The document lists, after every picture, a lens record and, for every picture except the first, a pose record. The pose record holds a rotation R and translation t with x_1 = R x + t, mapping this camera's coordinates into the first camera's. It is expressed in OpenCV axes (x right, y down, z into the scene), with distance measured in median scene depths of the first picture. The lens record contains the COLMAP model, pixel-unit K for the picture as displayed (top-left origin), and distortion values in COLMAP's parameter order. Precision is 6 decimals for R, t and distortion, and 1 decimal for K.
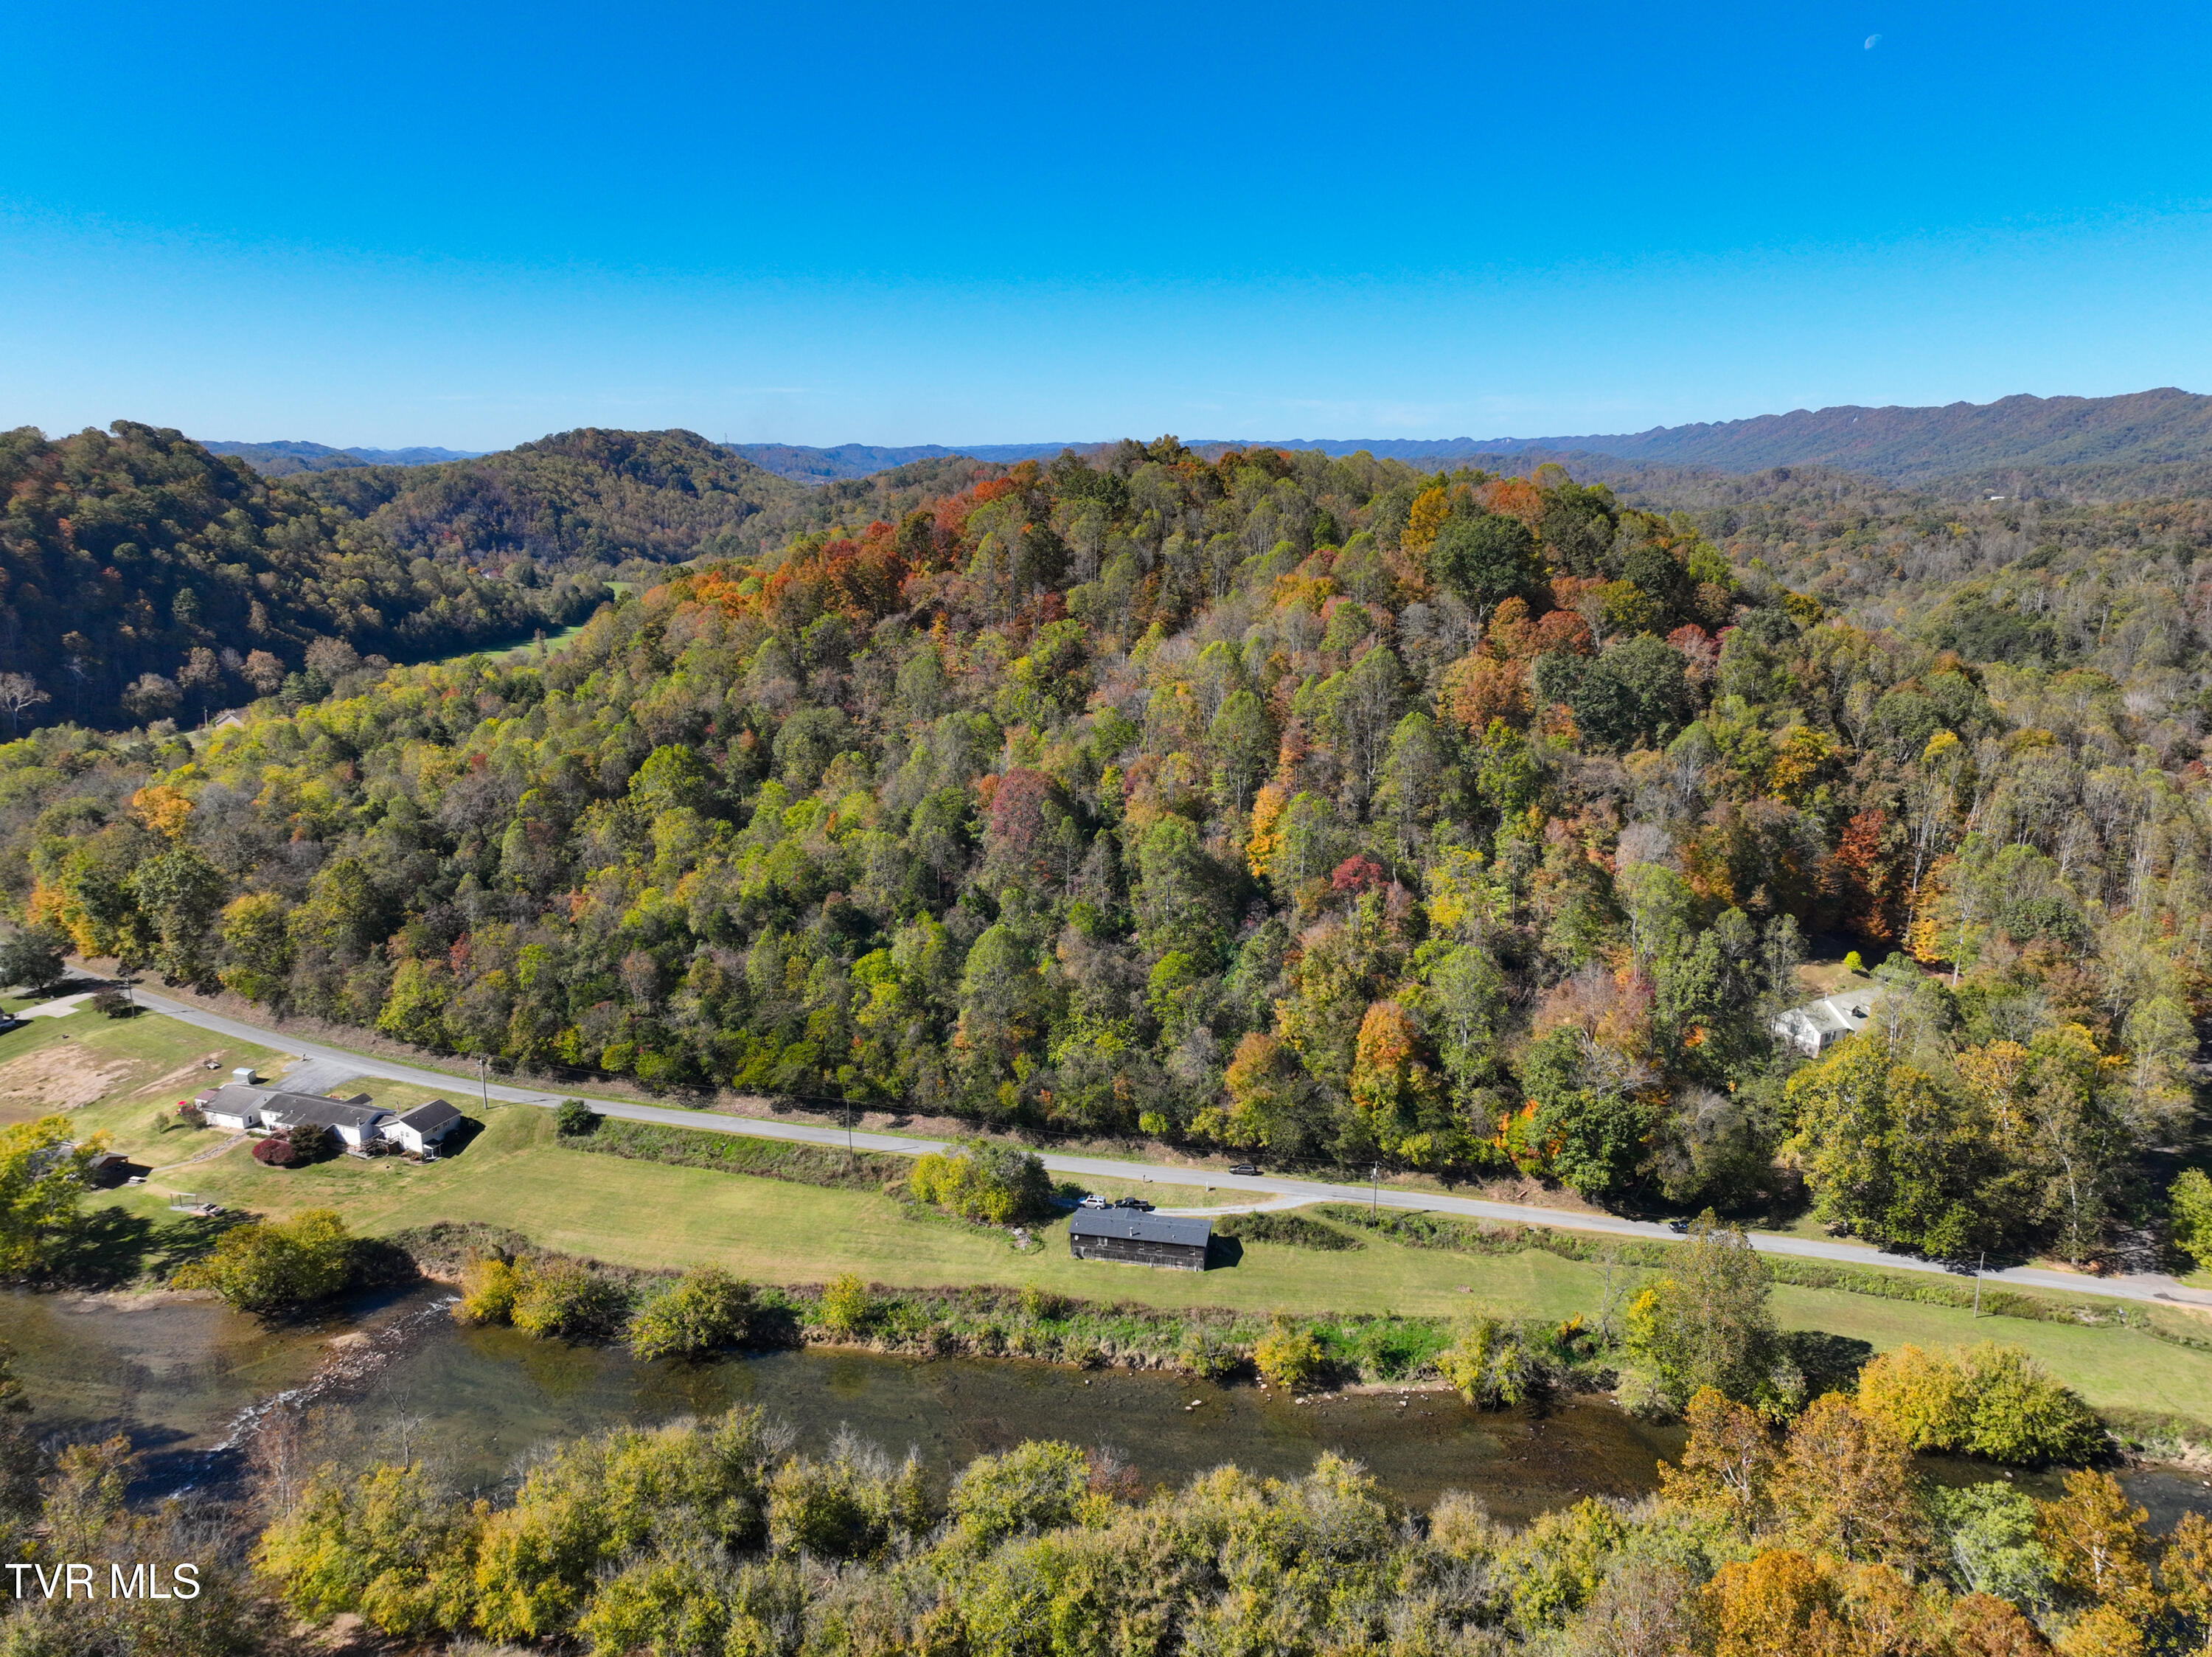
lens RADIAL K [[1544.1, 0, 1111.4], [0, 1544.1, 836.3], [0, 0, 1]] dist [0.007994, 0.033727]
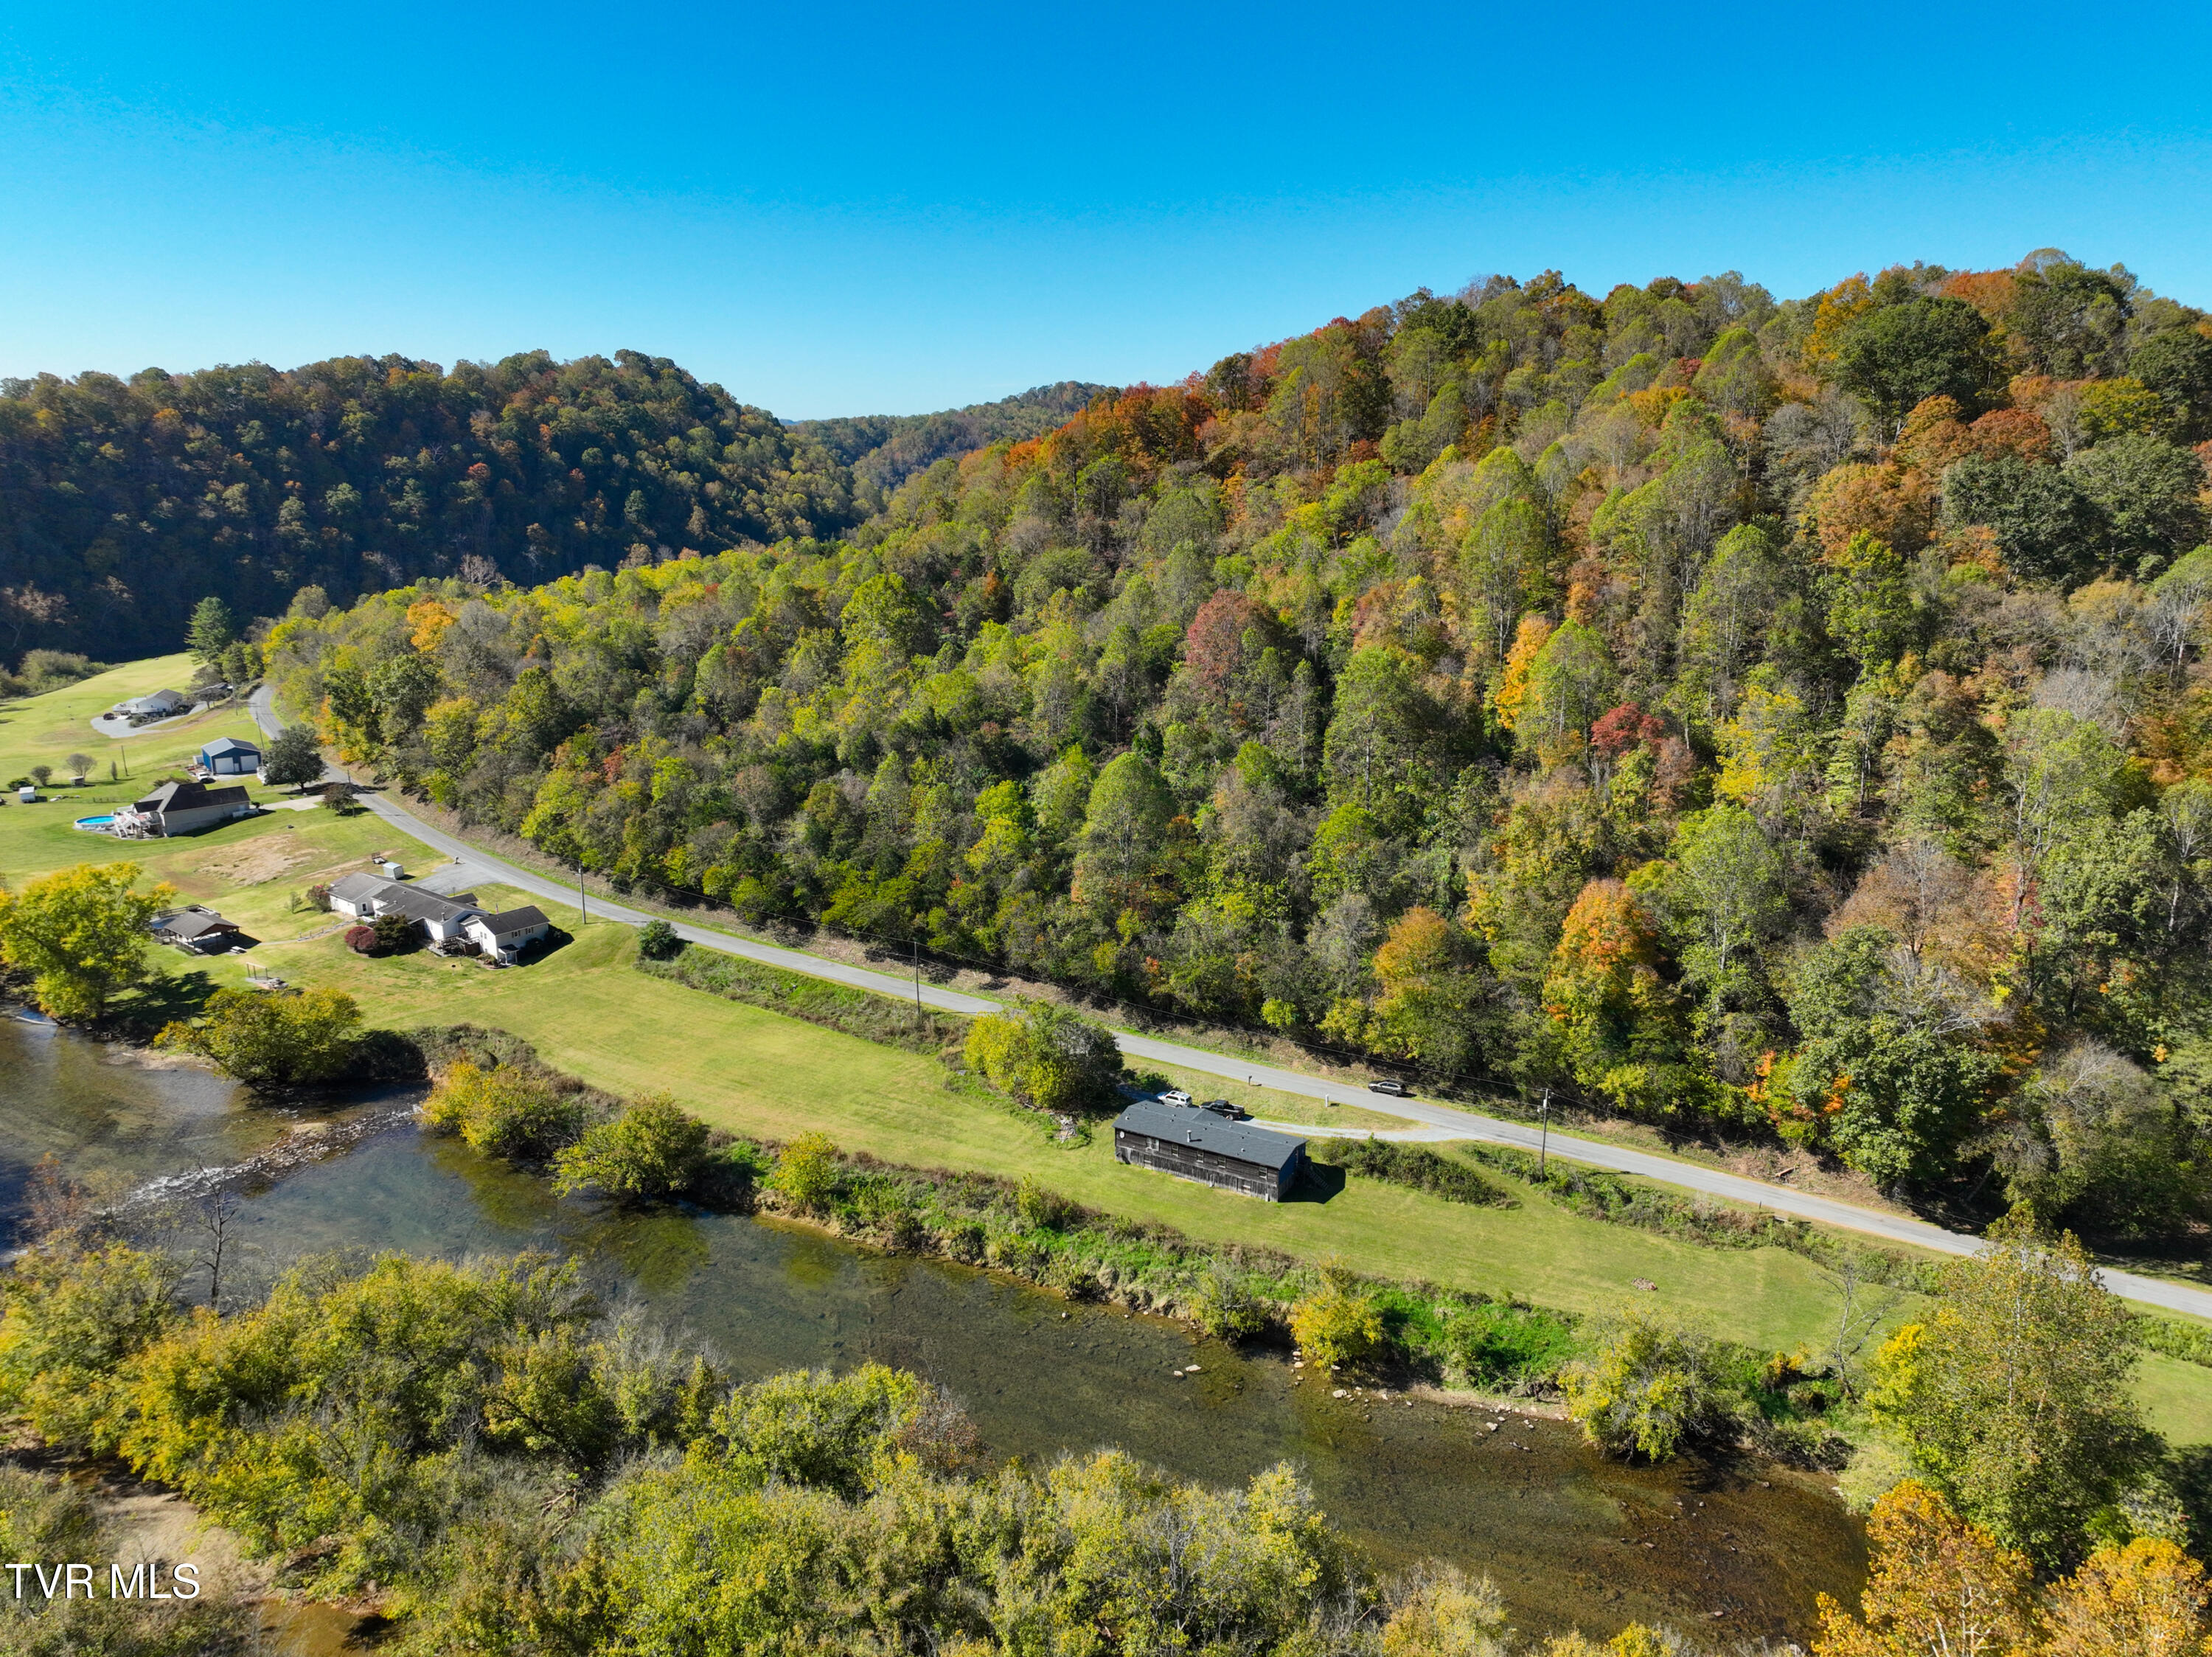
lens RADIAL K [[1544.1, 0, 1113.2], [0, 1544.1, 834.8], [0, 0, 1]] dist [0.007994, 0.033727]
pose [[0.950272, 0.079242, -0.301171, 0.171240], [-0.076299, 0.996852, 0.021544, 0.087447], [0.301930, 0.002506, 0.953327, 0.248575]]
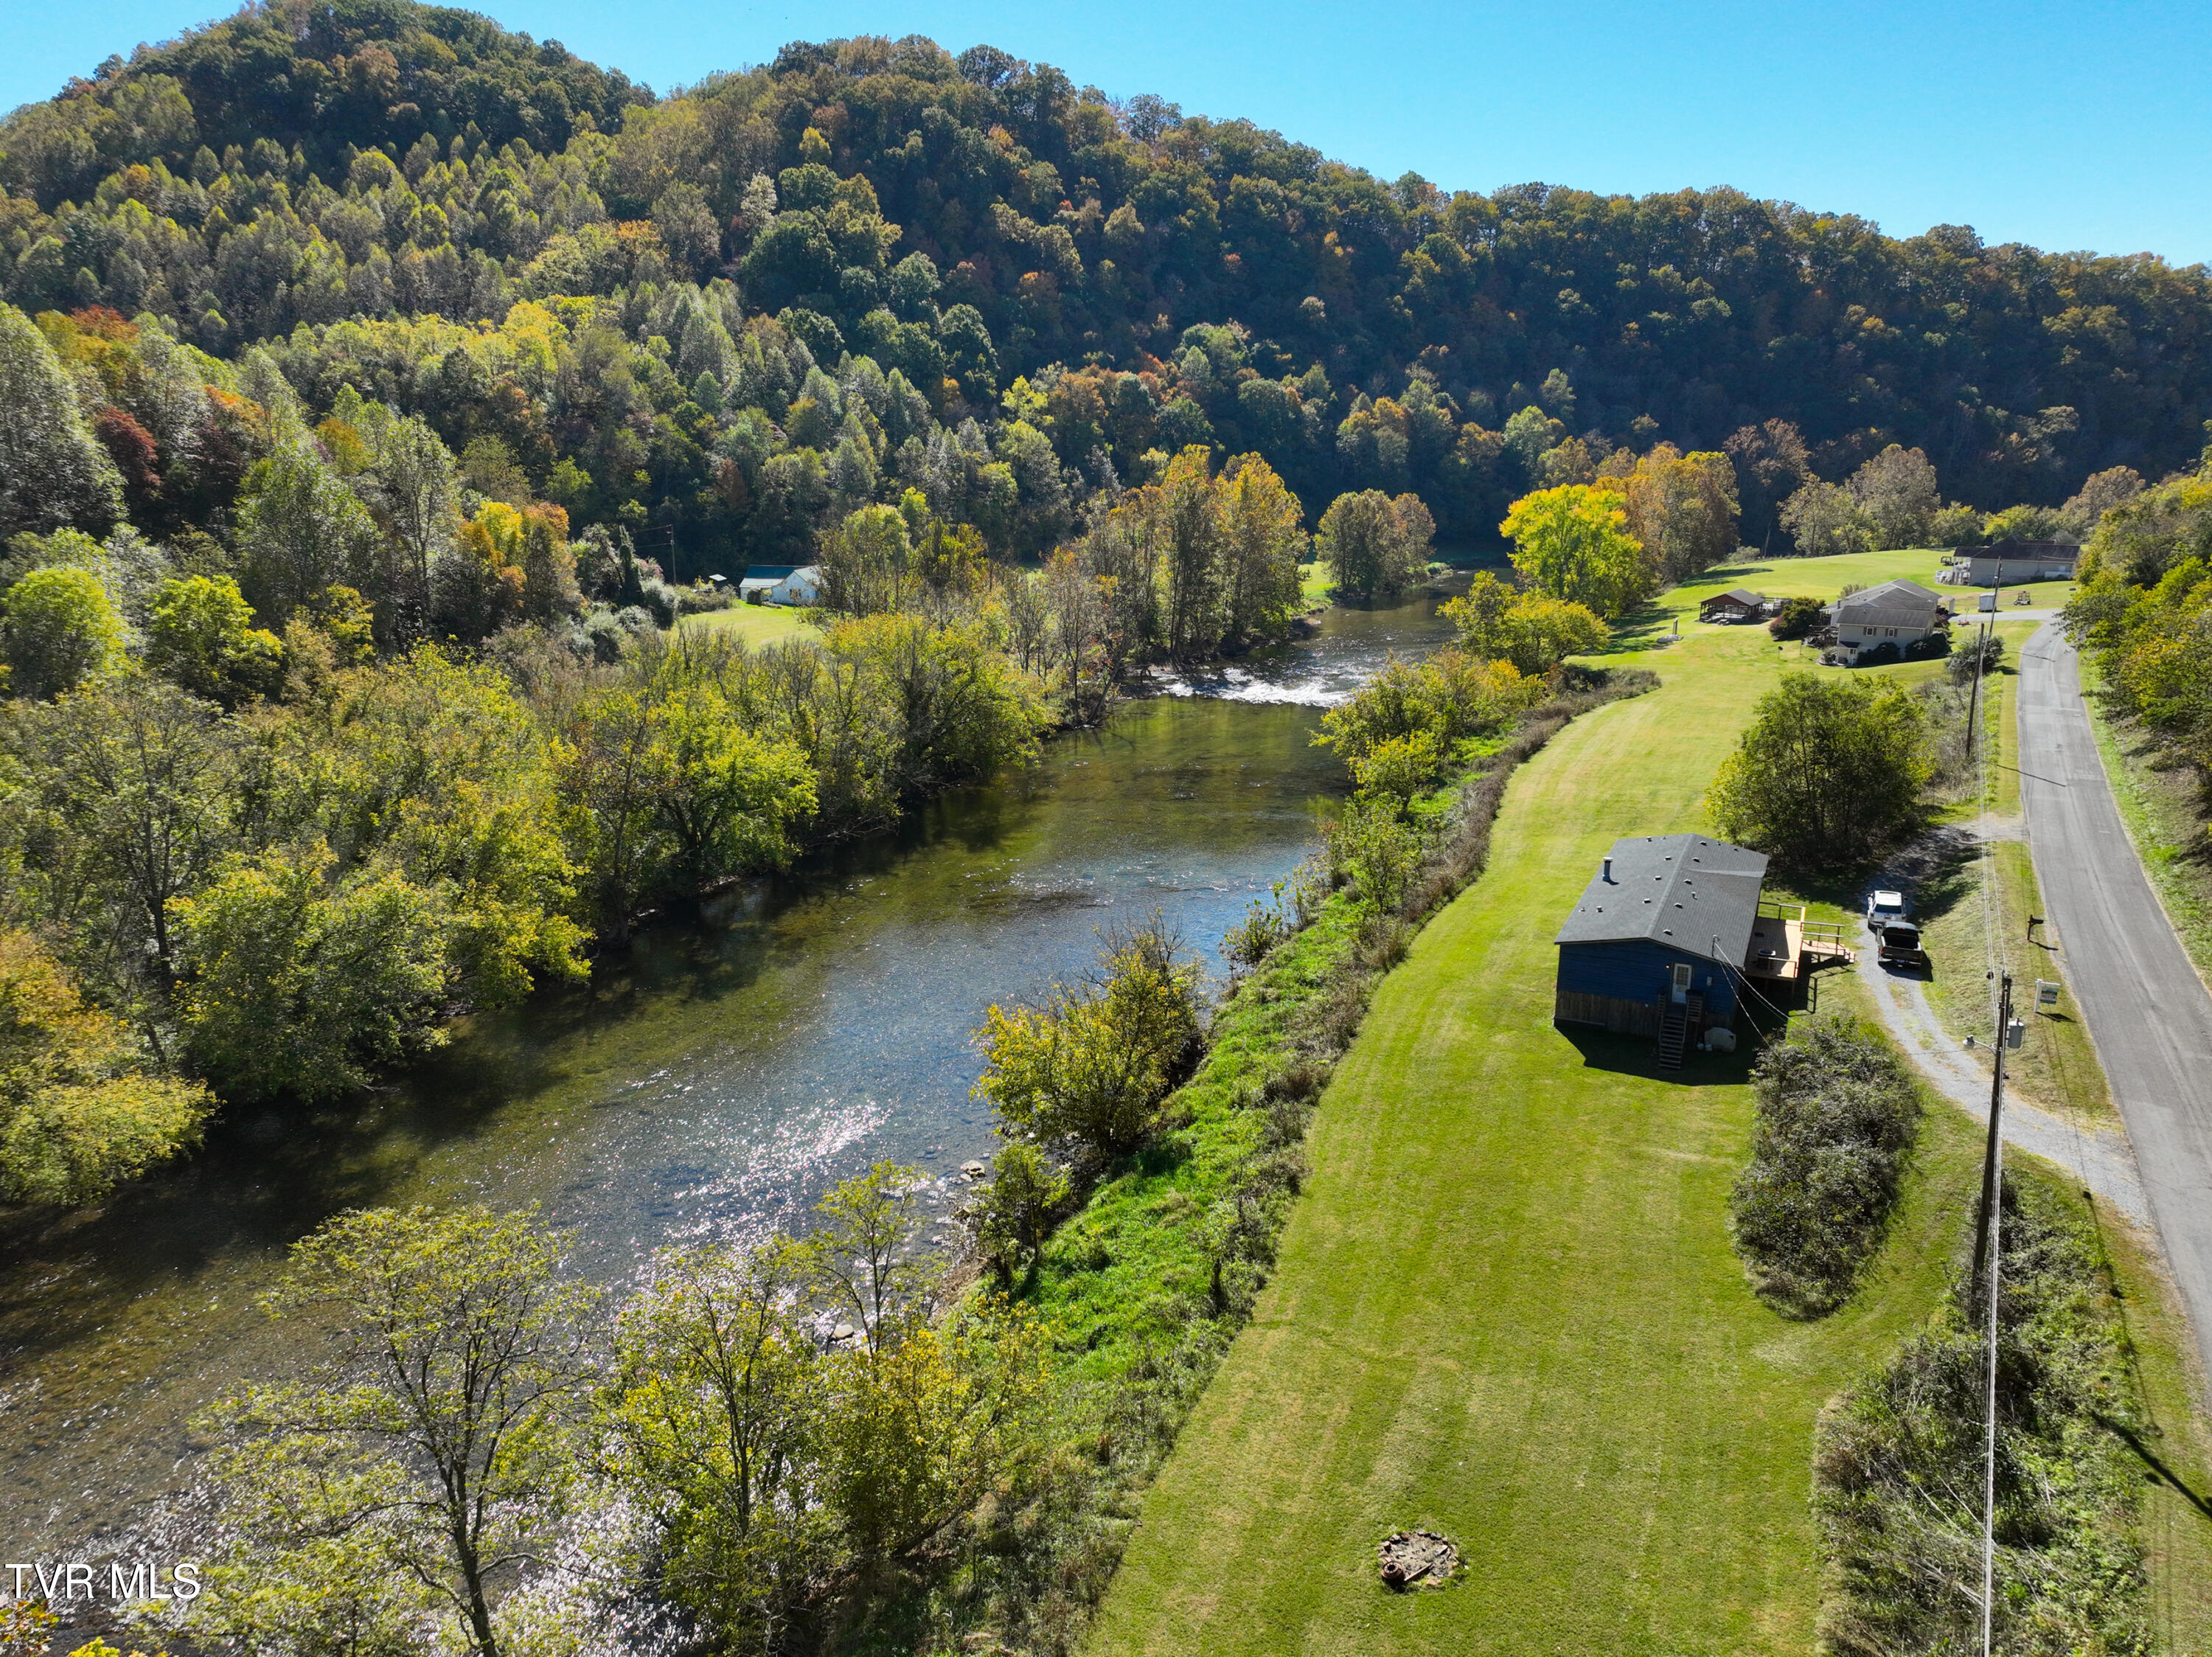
lens RADIAL K [[1544.1, 0, 1121.2], [0, 1544.1, 833.4], [0, 0, 1]] dist [0.007994, 0.033727]
pose [[-0.240568, 0.234619, -0.941850, 0.334115], [-0.230390, 0.928813, 0.290218, 0.153697], [0.942893, 0.286810, -0.169389, 0.854691]]
